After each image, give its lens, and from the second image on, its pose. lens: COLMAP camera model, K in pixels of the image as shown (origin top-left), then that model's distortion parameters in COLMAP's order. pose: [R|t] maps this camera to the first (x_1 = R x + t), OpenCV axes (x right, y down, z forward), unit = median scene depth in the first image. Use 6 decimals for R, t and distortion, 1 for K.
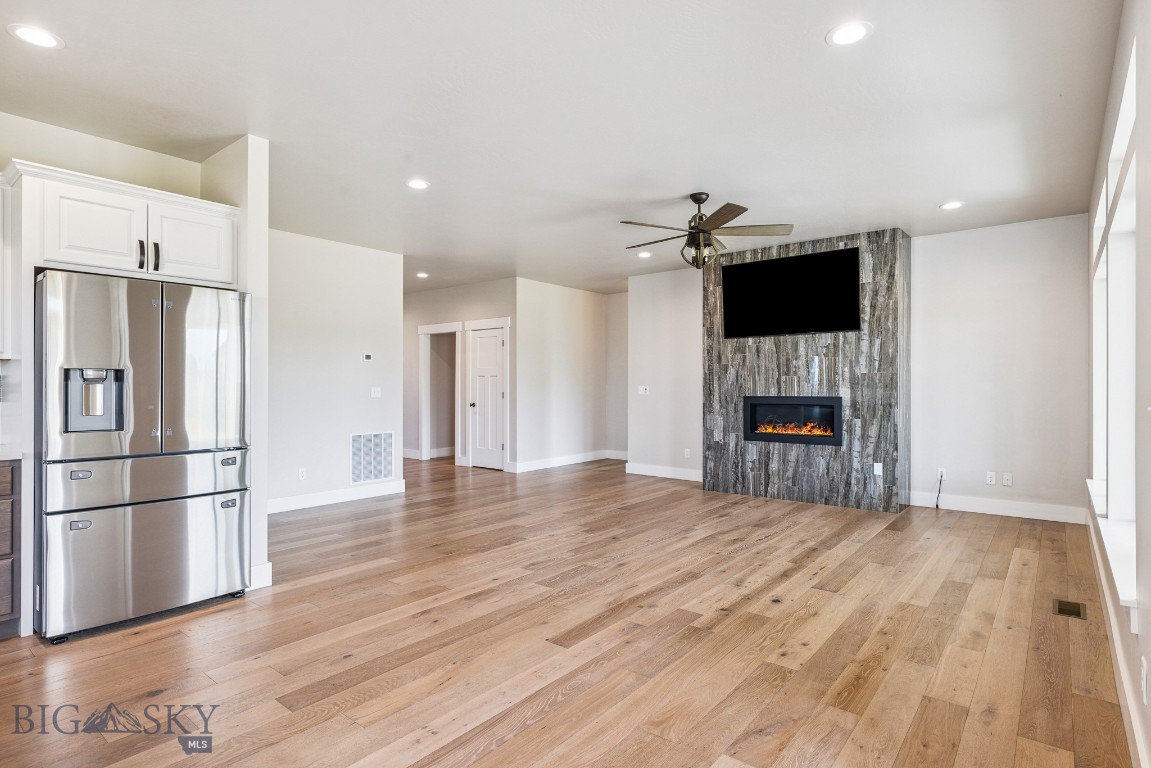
lens RADIAL K [[594.9, 0, 581.1], [0, 594.9, 384.9], [0, 0, 1]] dist [0.000546, -0.000004]
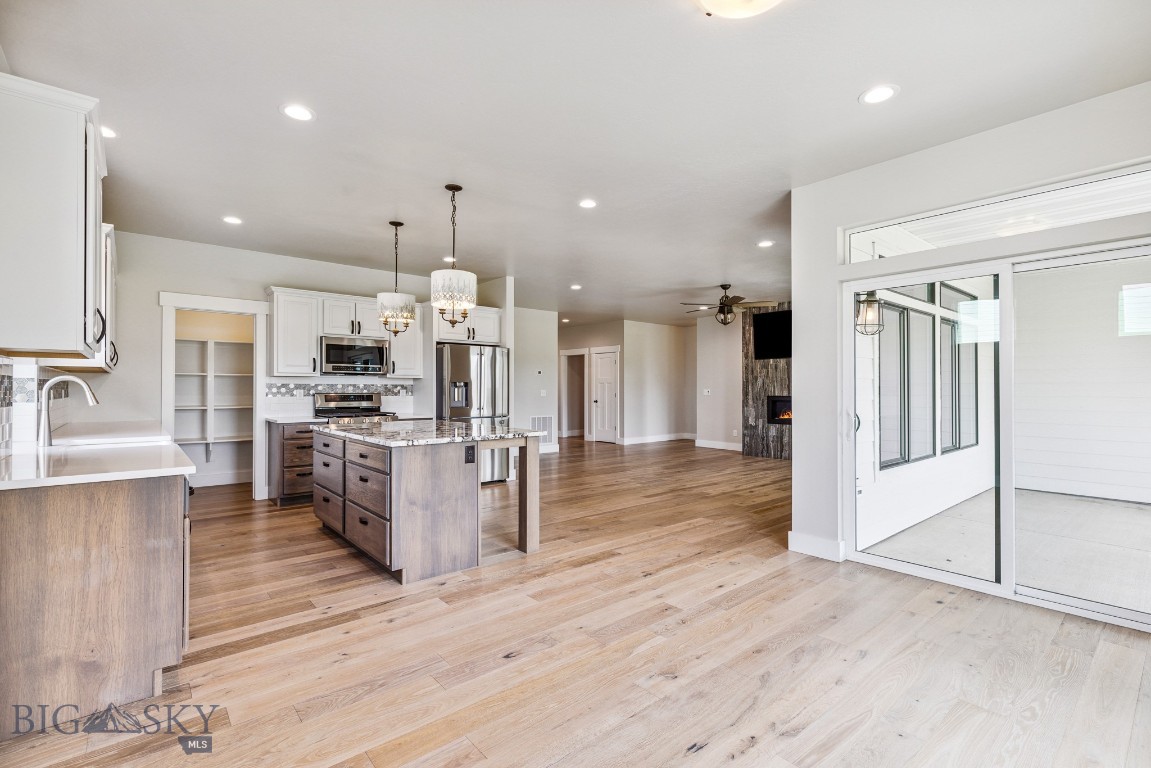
lens RADIAL K [[525.0, 0, 579.0], [0, 525.0, 385.1], [0, 0, 1]] dist [0.012265, 0.000134]
pose [[0.982800, -0.000705, -0.184672, 0.036248], [-0.000574, 0.999976, -0.006869, 0.000388], [0.184673, 0.006857, 0.982776, -0.457742]]
